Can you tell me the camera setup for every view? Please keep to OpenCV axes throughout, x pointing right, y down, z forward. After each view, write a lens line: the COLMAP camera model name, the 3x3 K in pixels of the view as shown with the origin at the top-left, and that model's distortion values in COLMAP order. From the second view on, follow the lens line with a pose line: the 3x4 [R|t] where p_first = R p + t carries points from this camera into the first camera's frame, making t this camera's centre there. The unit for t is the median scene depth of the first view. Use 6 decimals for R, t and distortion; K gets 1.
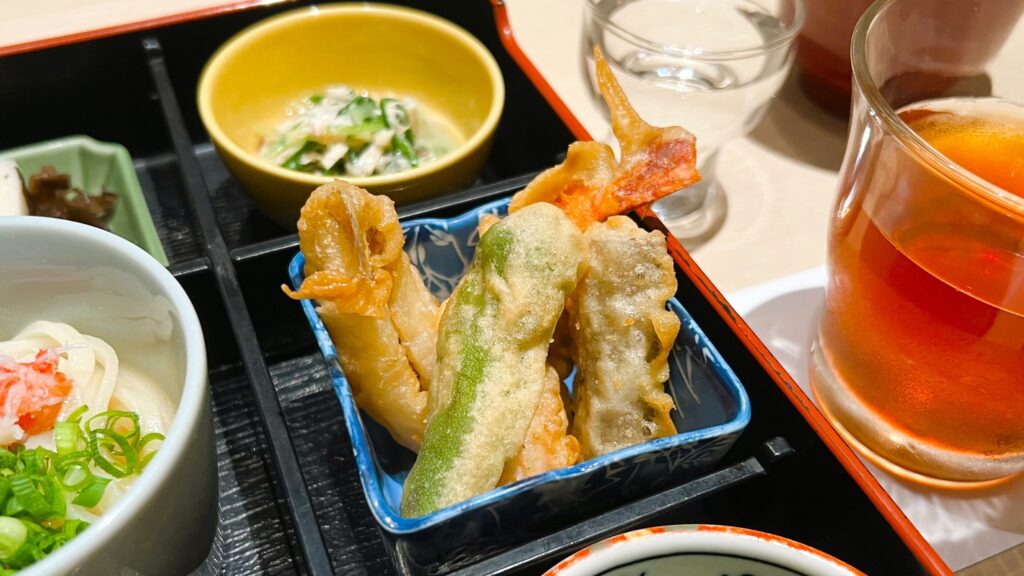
lens RADIAL K [[1027.7, 0, 512.0], [0, 1027.7, 288.0], [0, 0, 1]] dist [0.003961, -0.004732]
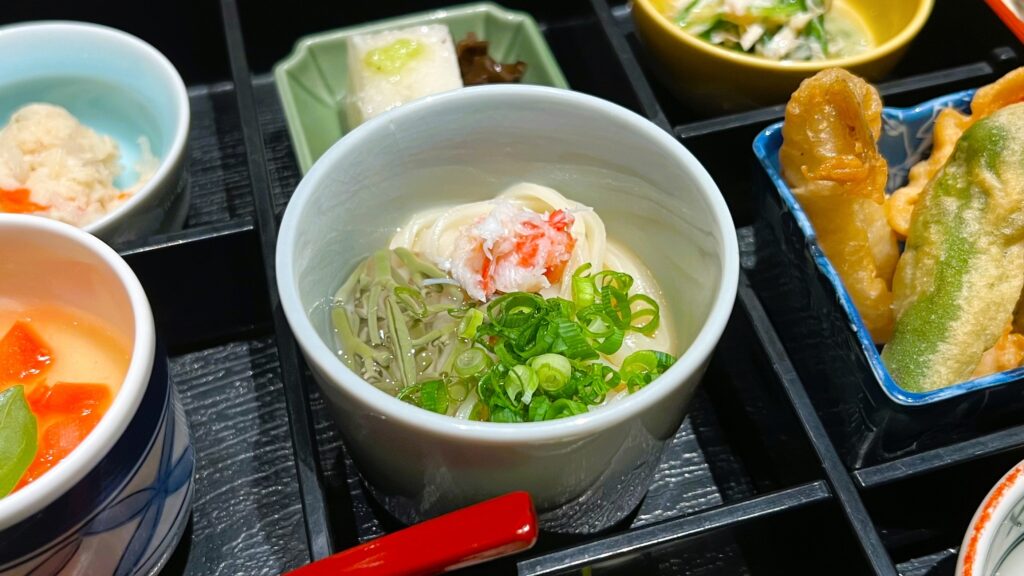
lens RADIAL K [[1175.6, 0, 485.1], [0, 1175.6, 239.5], [0, 0, 1]] dist [0.025583, -0.039009]
pose [[0.984318, 0.079255, -0.157600, -0.317761], [-0.069721, 0.995437, 0.065142, 0.014658], [0.162043, -0.053133, 0.985352, -0.241595]]
